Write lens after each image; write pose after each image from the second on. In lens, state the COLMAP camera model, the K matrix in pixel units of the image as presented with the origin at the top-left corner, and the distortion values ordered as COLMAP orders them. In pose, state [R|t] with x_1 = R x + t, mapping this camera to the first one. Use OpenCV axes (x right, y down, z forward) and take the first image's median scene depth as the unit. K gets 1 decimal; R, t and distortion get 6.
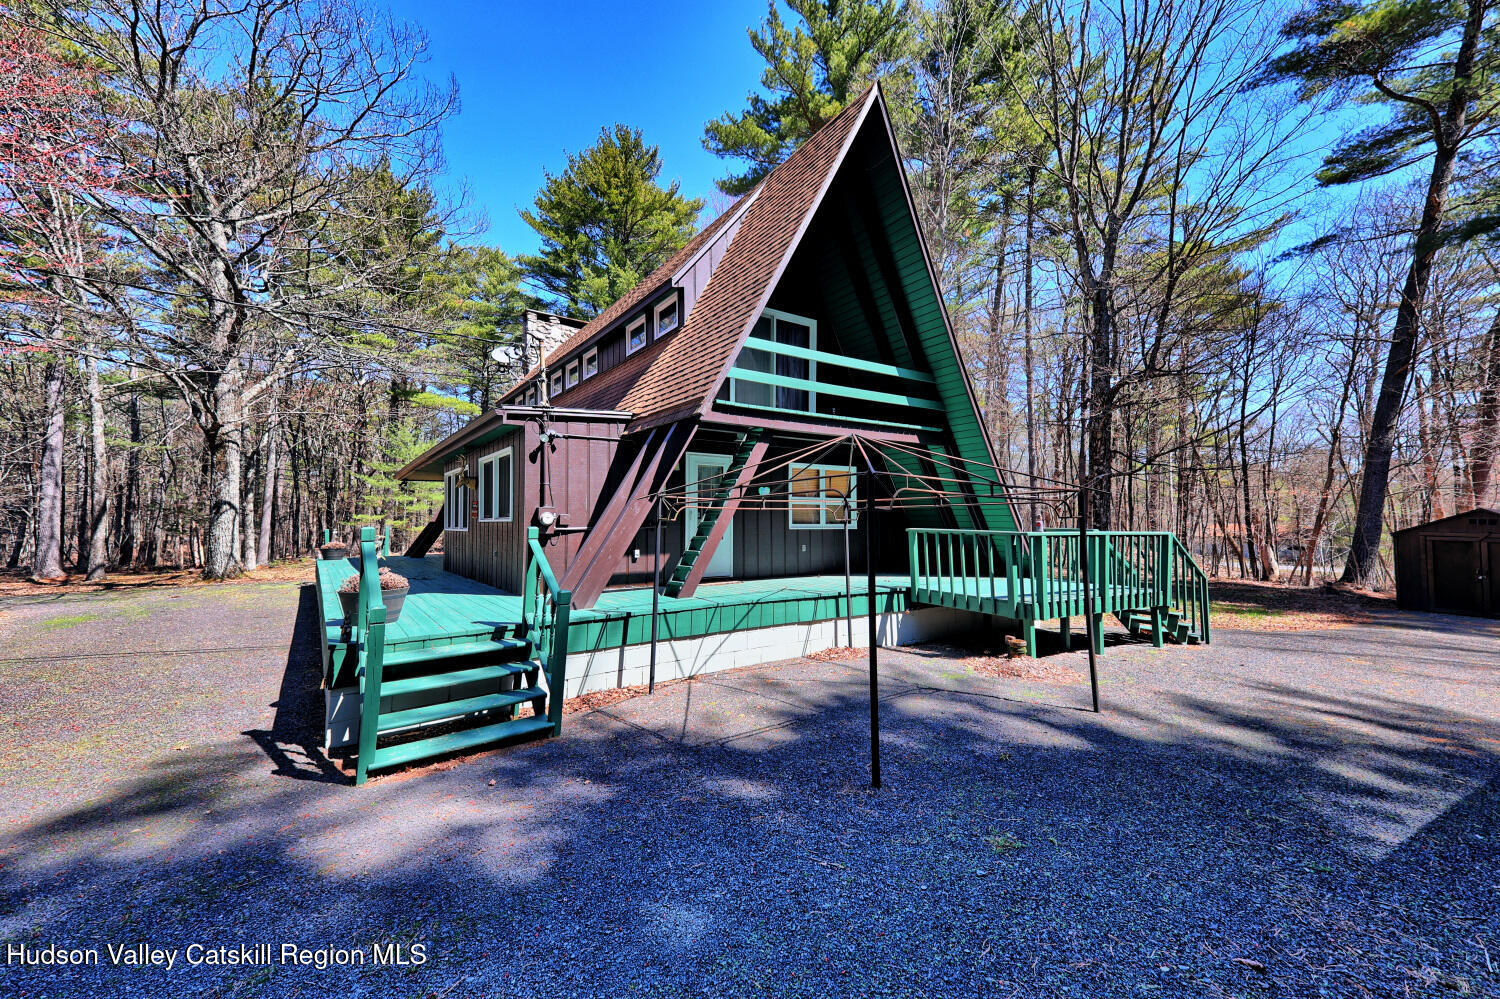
lens RADIAL K [[599.3, 0, 750.0], [0, 599.3, 499.5], [0, 0, 1]] dist [0.200894, -0.000007]
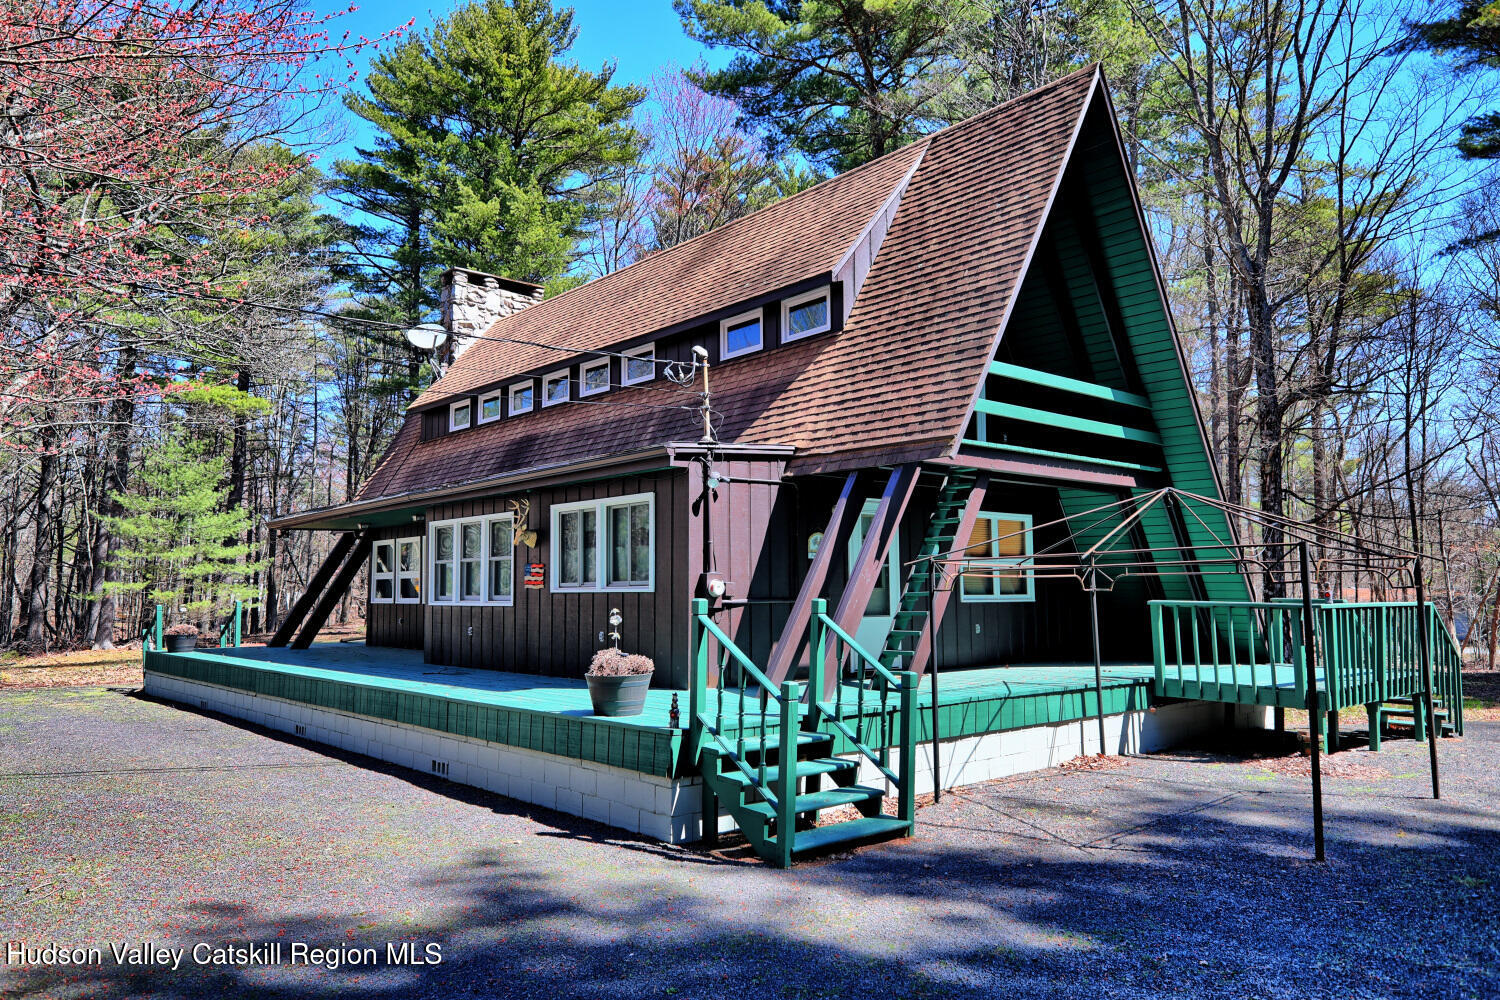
lens RADIAL K [[1033.4, 0, 750.0], [0, 1033.4, 500.0], [0, 0, 1]] dist [0.069528, -0.002015]
pose [[0.993302, 0.006474, 0.115364, -0.383036], [-0.000836, 0.998805, -0.048859, -0.014171], [-0.115543, 0.048435, 0.992121, -0.249780]]
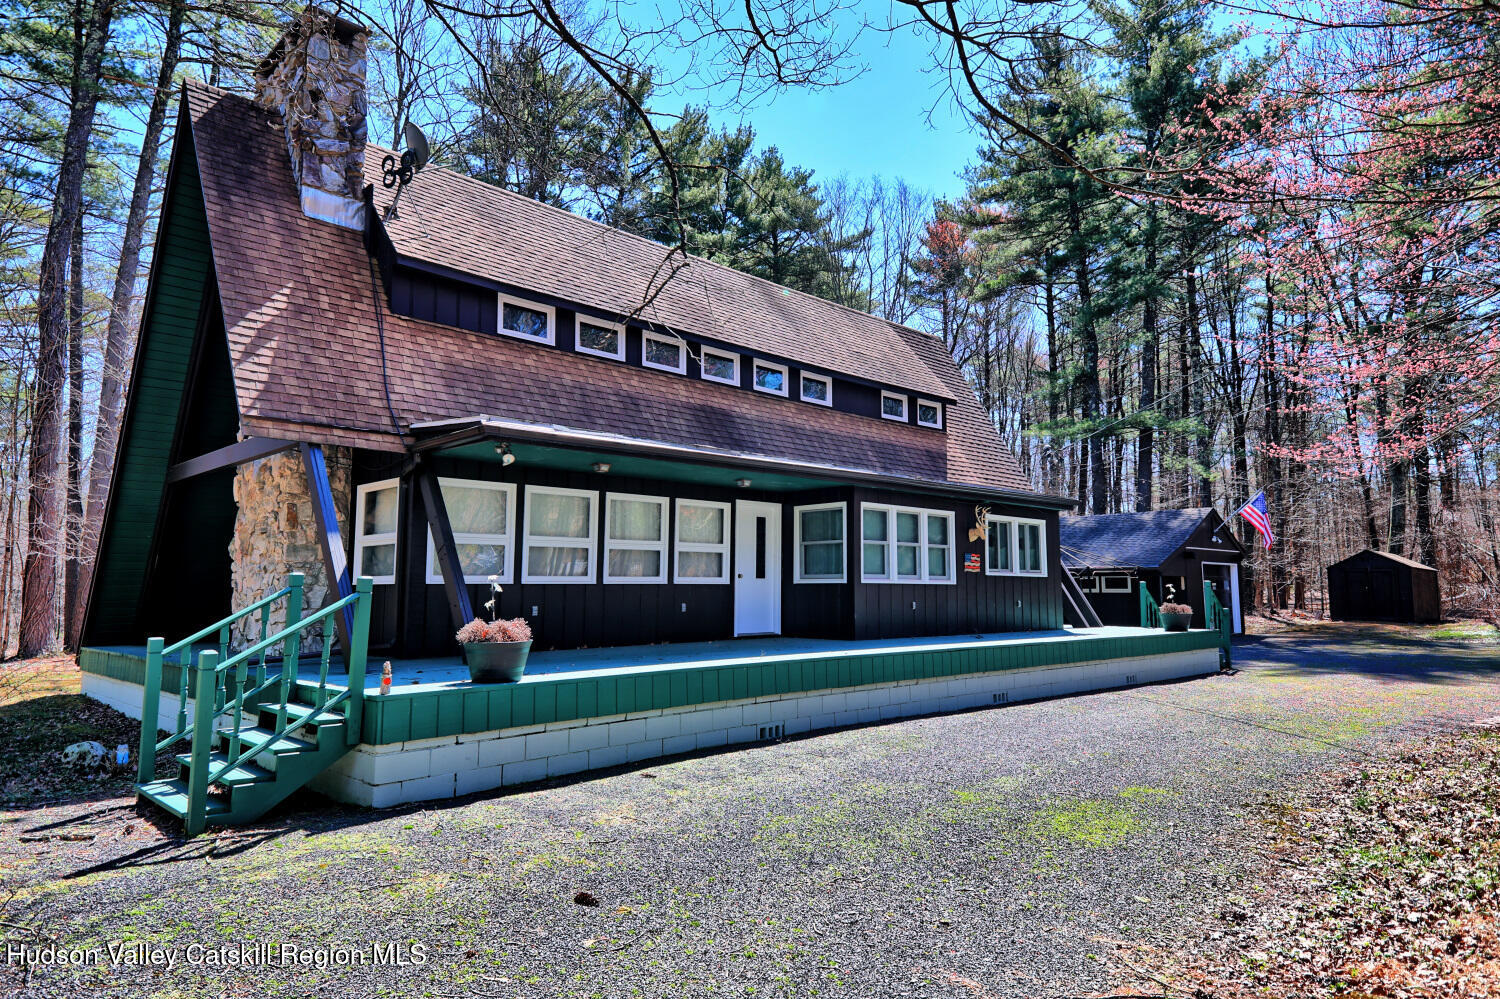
lens RADIAL K [[905.3, 0, 750.0], [0, 905.3, 499.5], [0, 0, 1]] dist [0.152751, -0.075789]
pose [[-0.136079, 0.104843, 0.985135, -2.098857], [-0.037221, 0.993141, -0.110836, 0.105127], [-0.989999, -0.051750, -0.131243, 1.764530]]
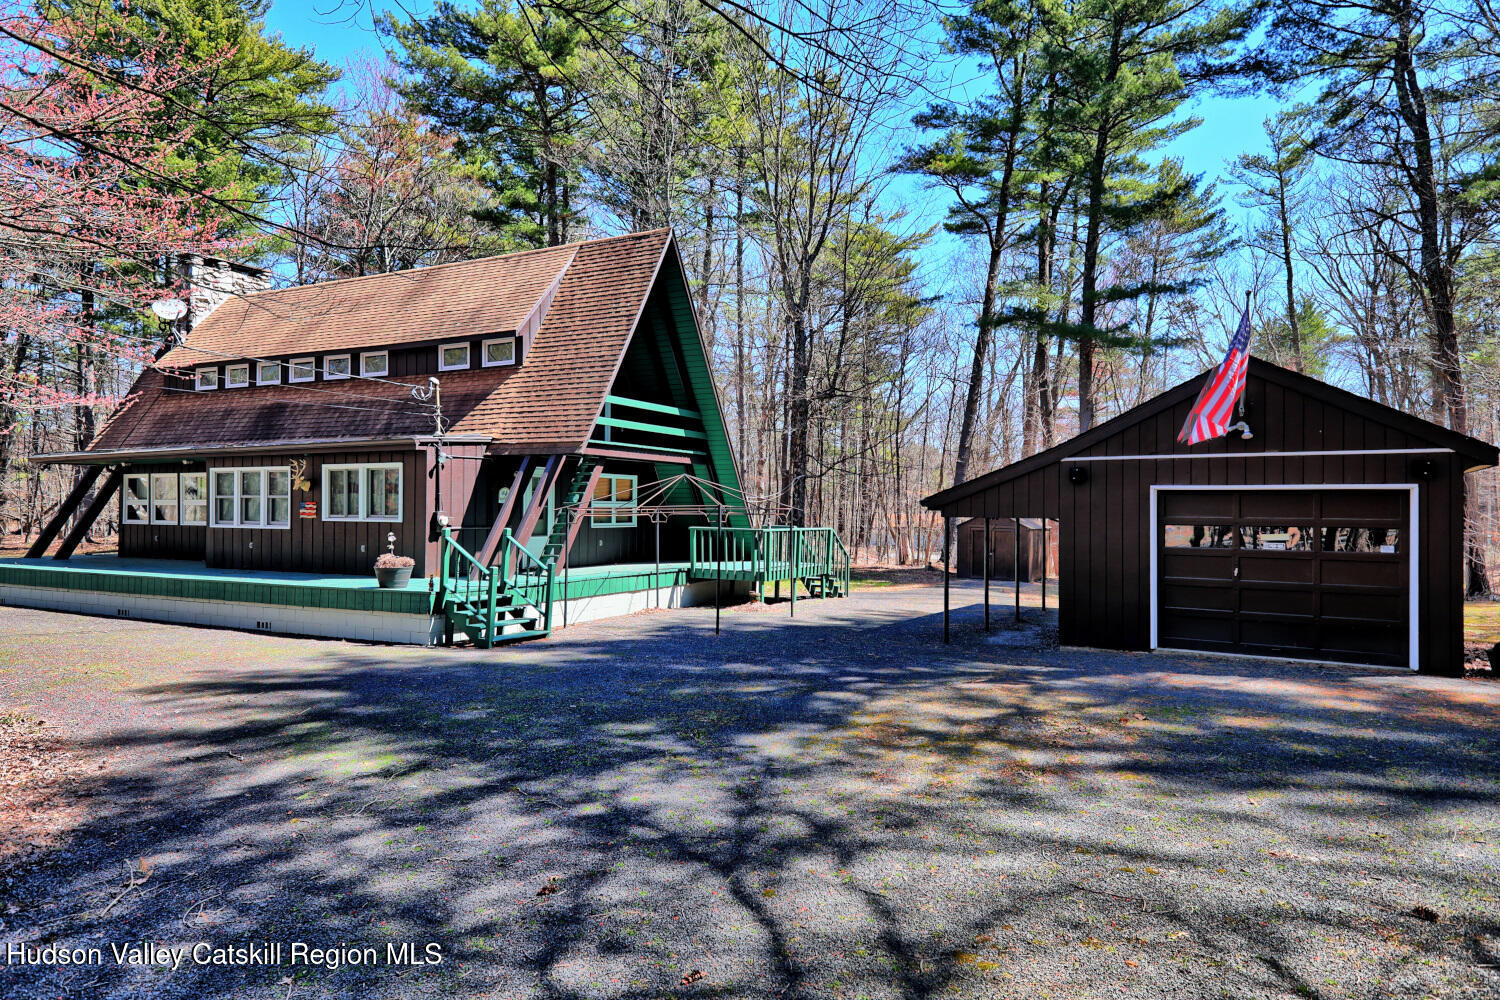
lens RADIAL K [[905.3, 0, 750.0], [0, 905.3, 500.0], [0, 0, 1]] dist [0.152751, -0.075789]
pose [[0.898759, 0.014434, 0.438205, -0.531665], [-0.026822, 0.999396, 0.022091, -0.066025], [-0.437621, -0.031608, 0.898604, -0.945787]]
